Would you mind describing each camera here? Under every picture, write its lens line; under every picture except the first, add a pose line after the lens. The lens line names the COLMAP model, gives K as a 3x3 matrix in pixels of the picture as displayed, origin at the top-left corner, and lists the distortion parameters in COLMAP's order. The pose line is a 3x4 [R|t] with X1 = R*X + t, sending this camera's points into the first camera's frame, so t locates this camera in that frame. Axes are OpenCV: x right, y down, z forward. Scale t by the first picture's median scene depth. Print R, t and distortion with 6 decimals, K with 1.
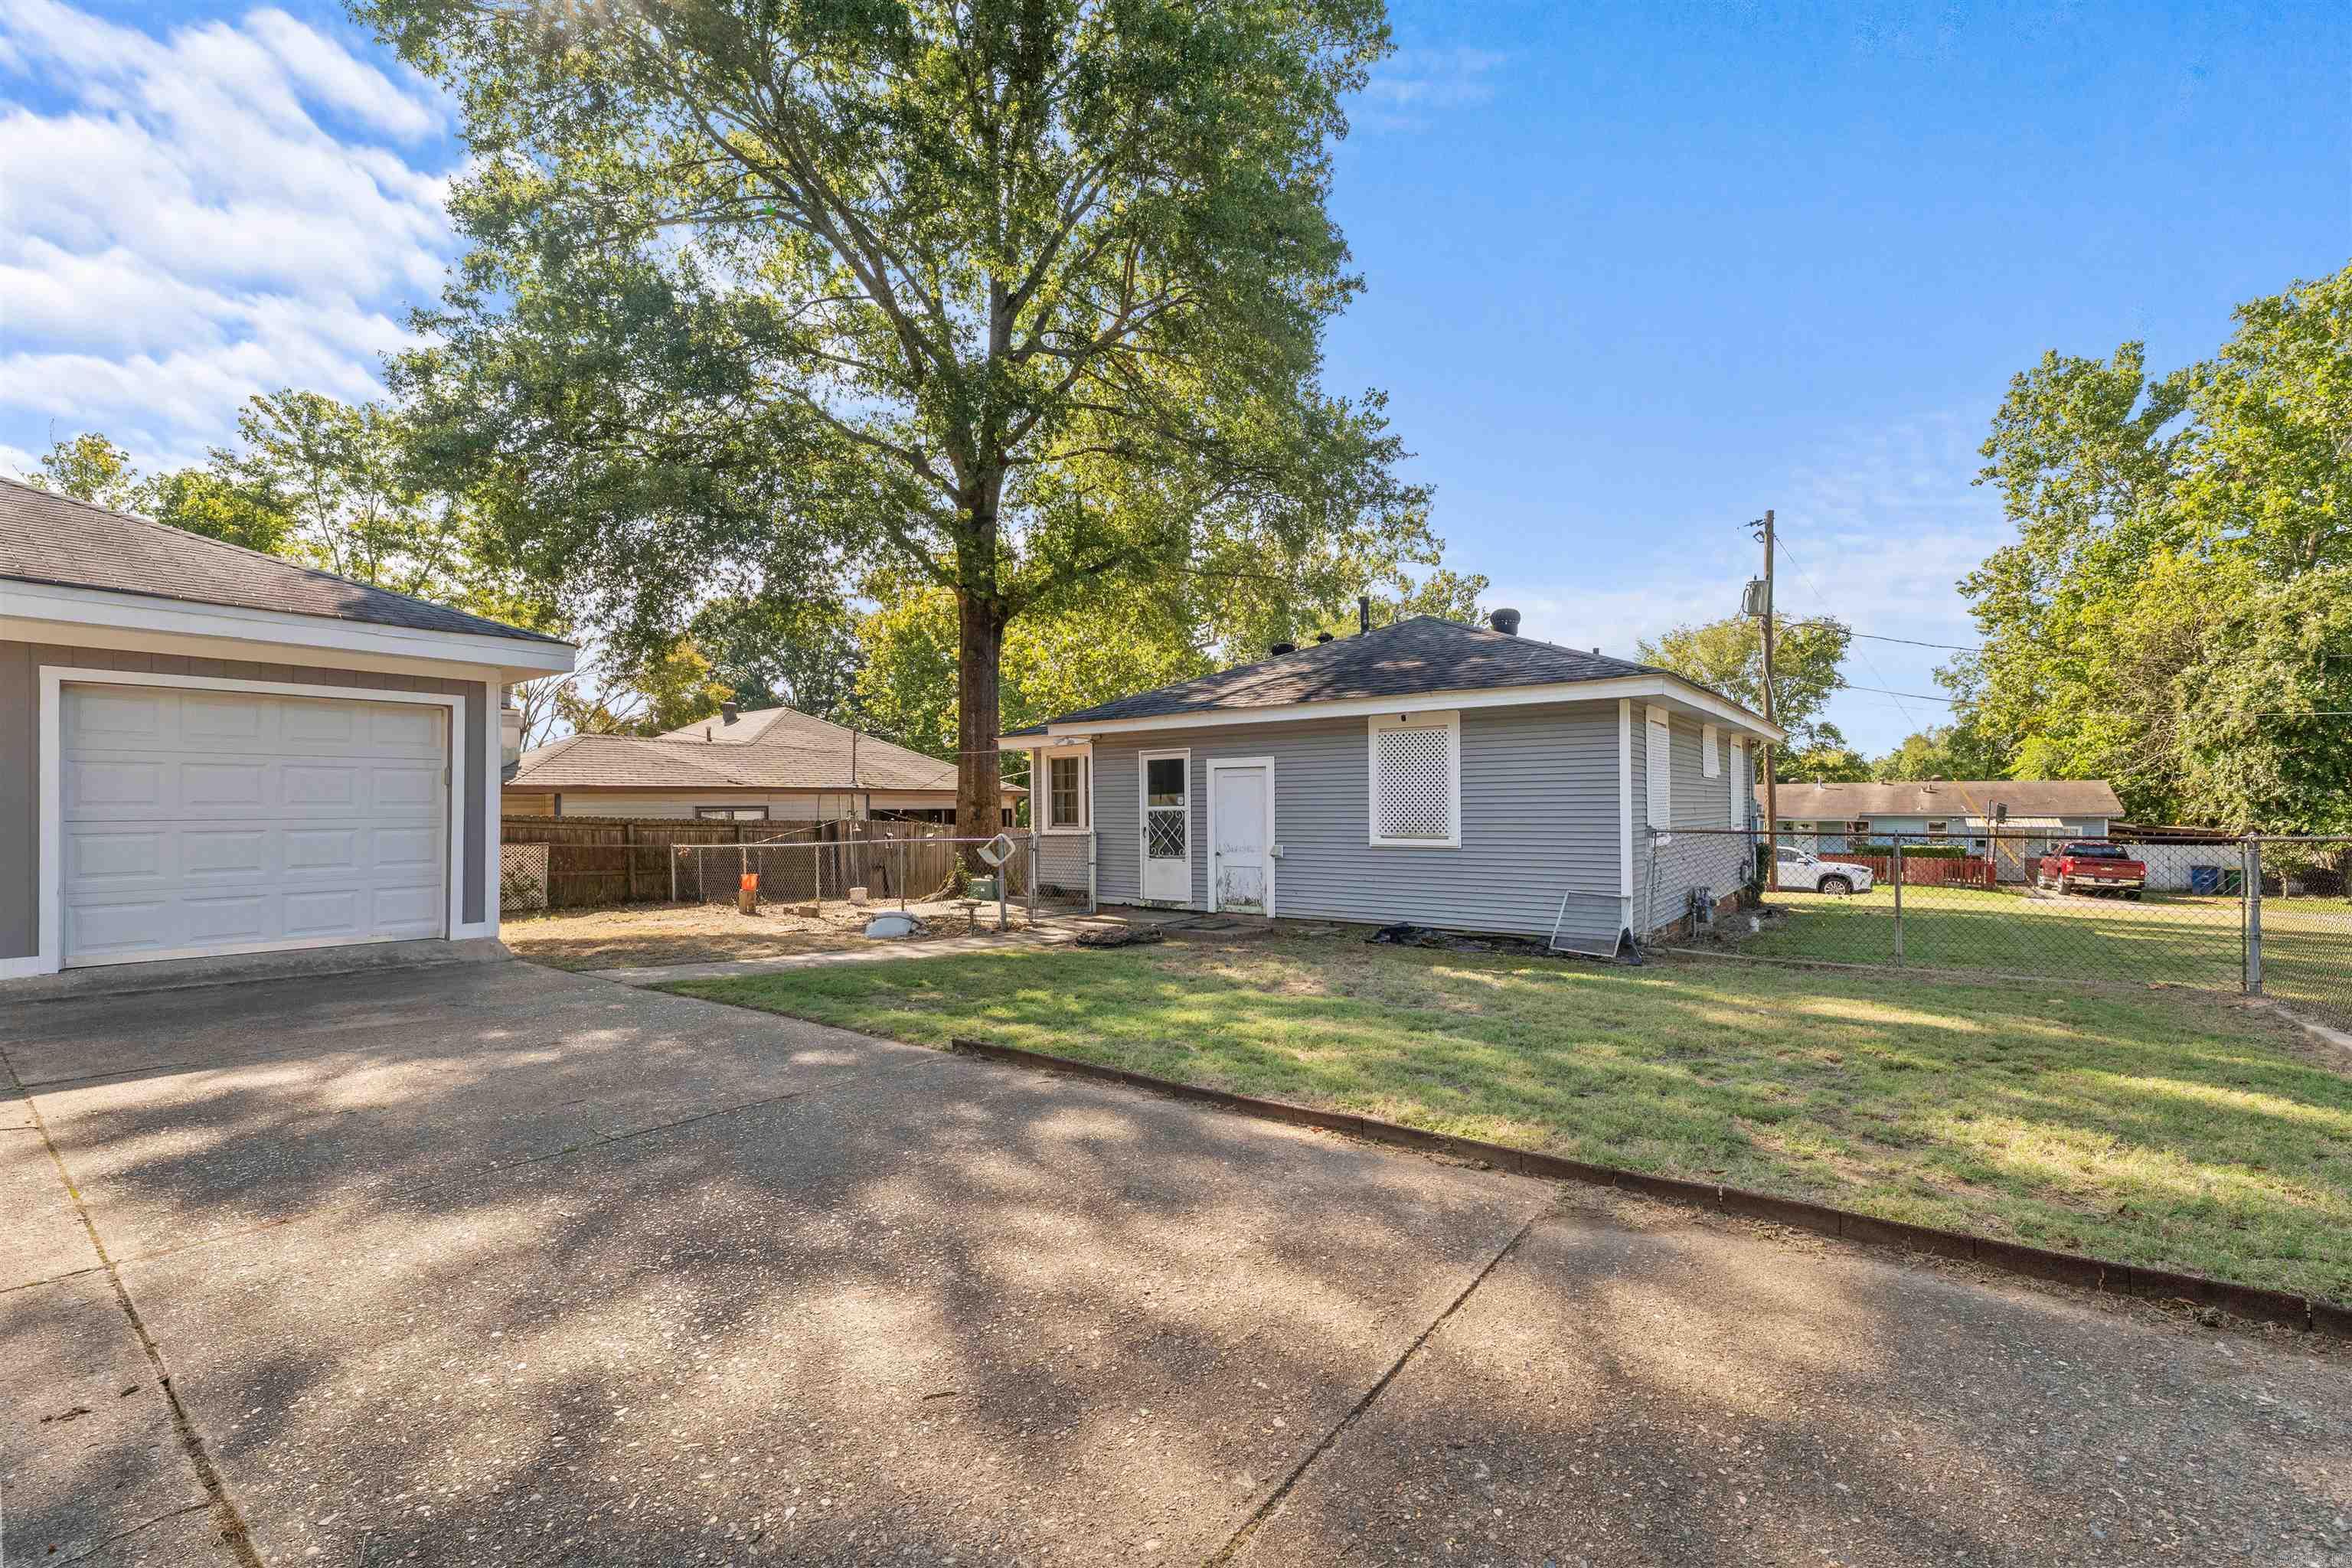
lens RADIAL K [[970.0, 0, 1176.0], [0, 970.0, 784.0], [0, 0, 1]] dist [0.001121, -0.000340]
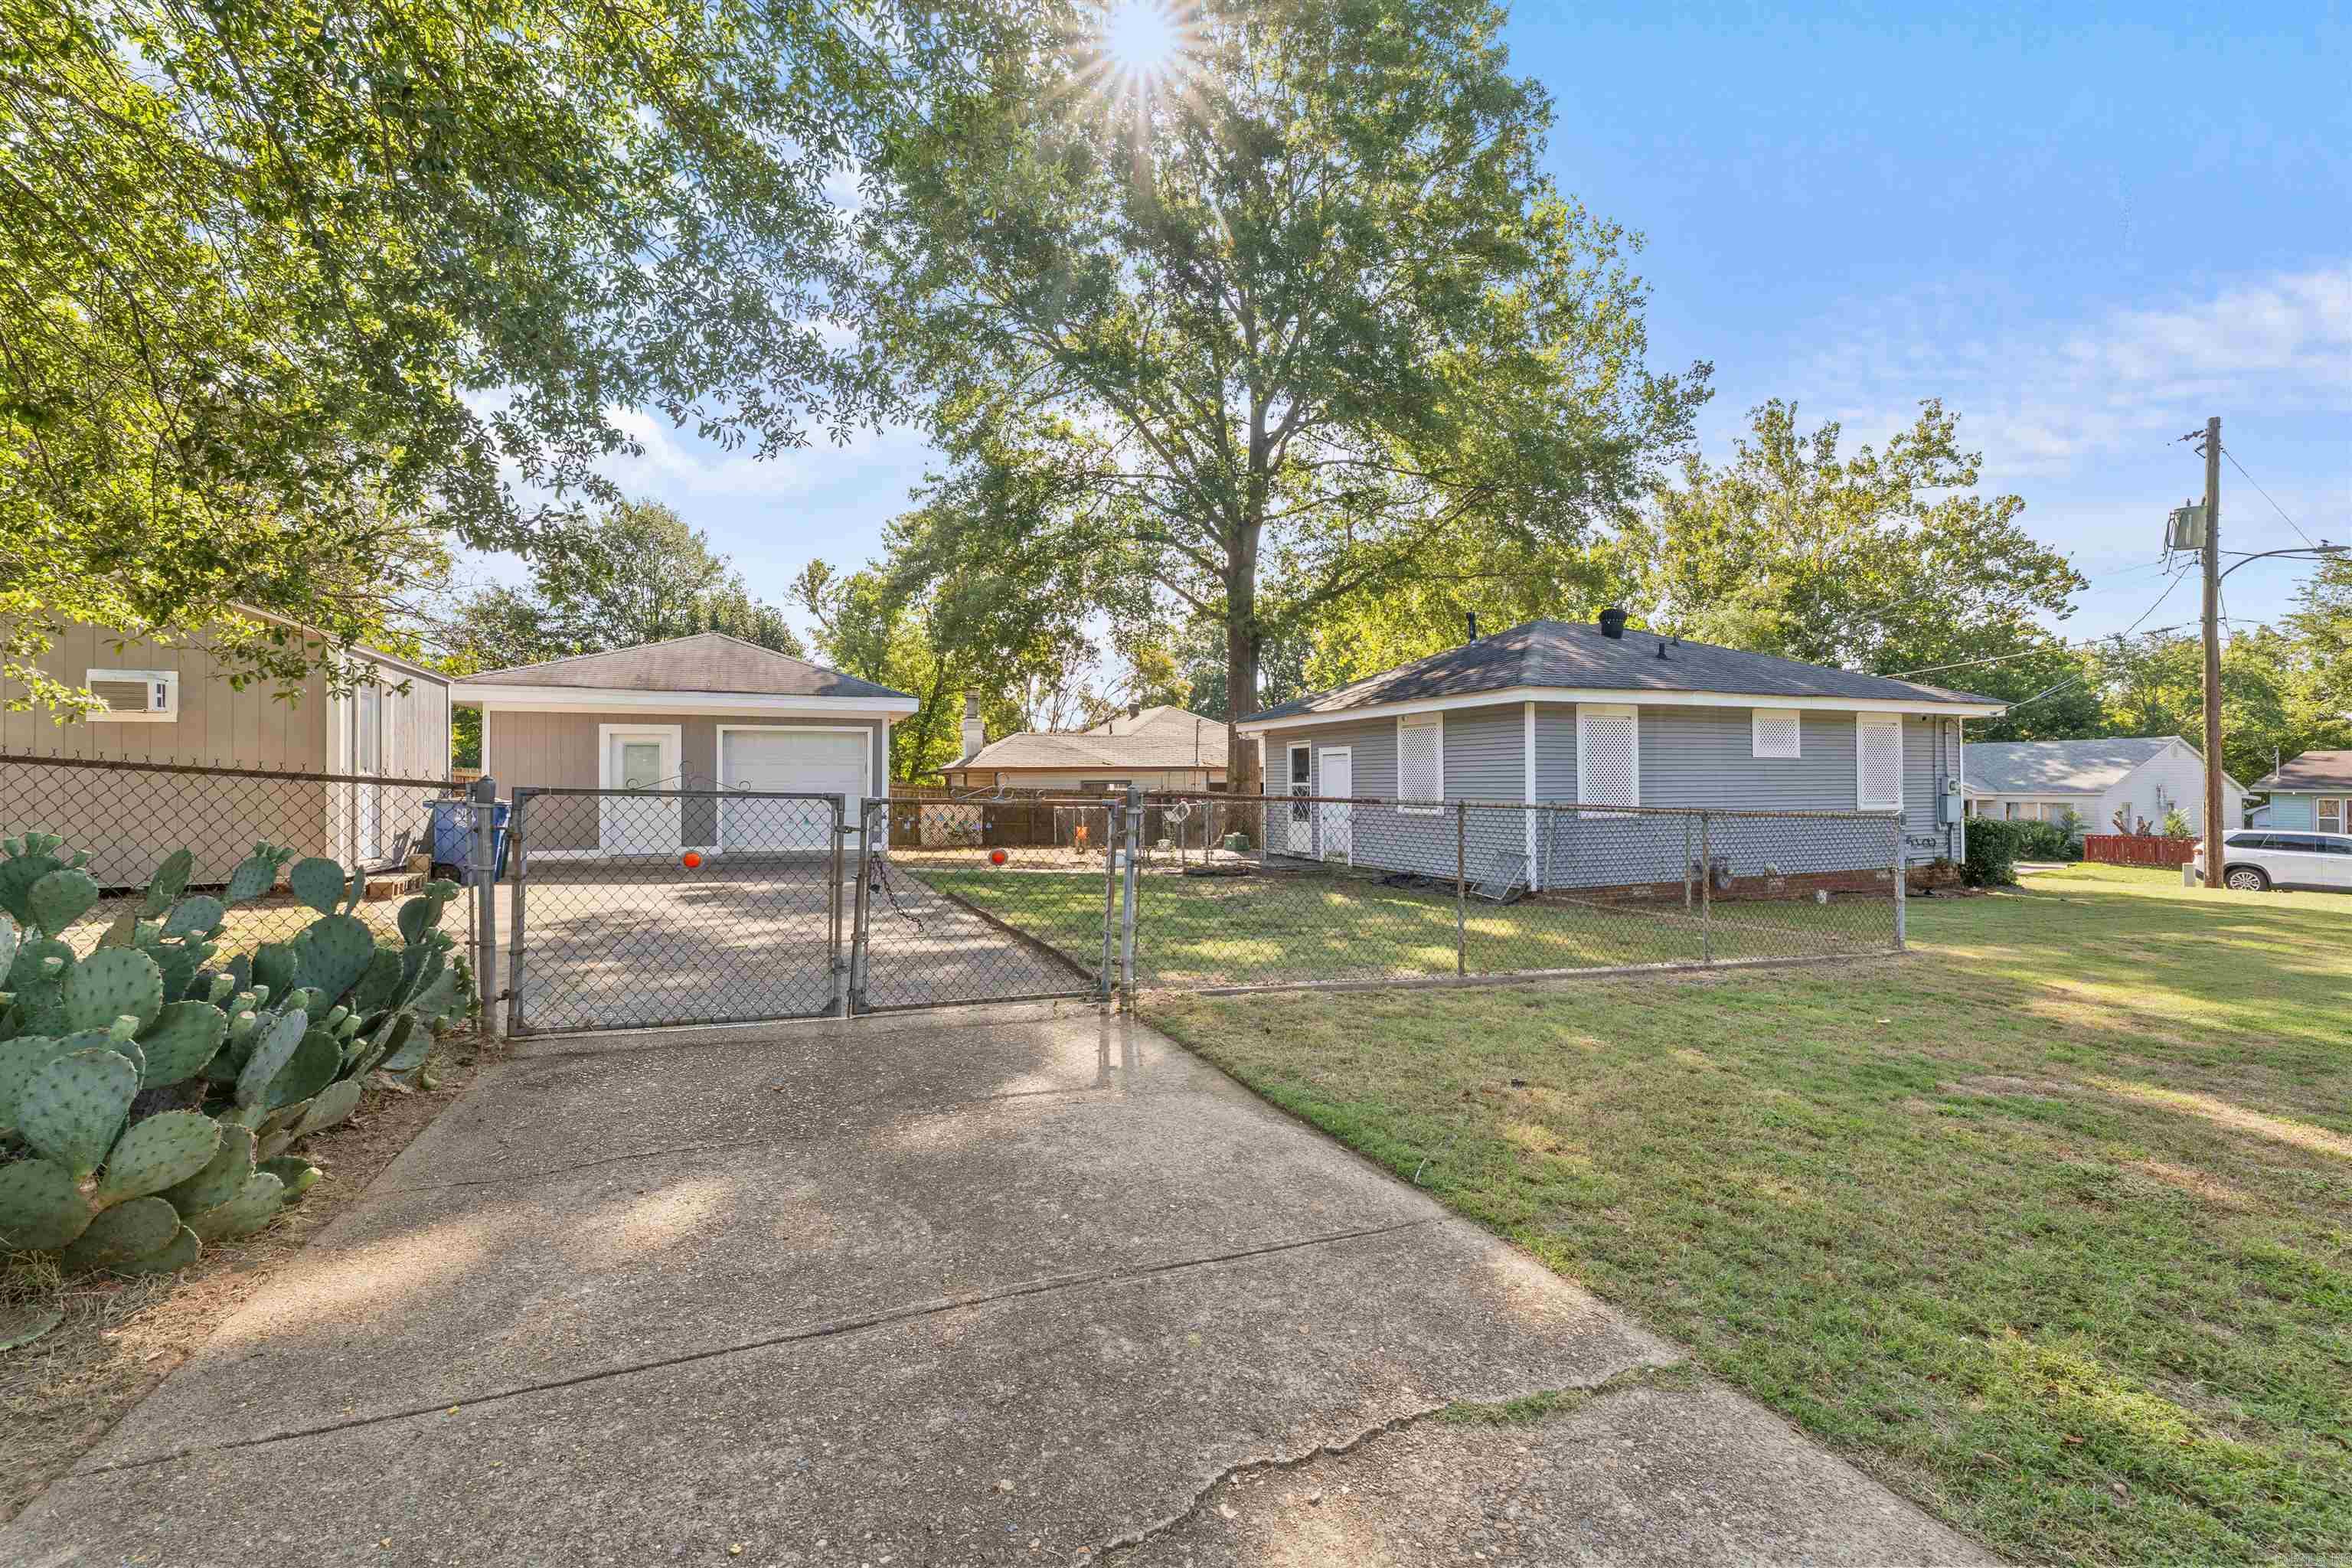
lens RADIAL K [[957.2, 0, 1181.7], [0, 957.2, 761.1], [0, 0, 1]] dist [0.000765, -0.000307]
pose [[0.874415, -0.008990, -0.485096, 0.371843], [0.011909, 0.999925, 0.002936, -0.010014], [0.485033, -0.008344, 0.874456, -0.192787]]
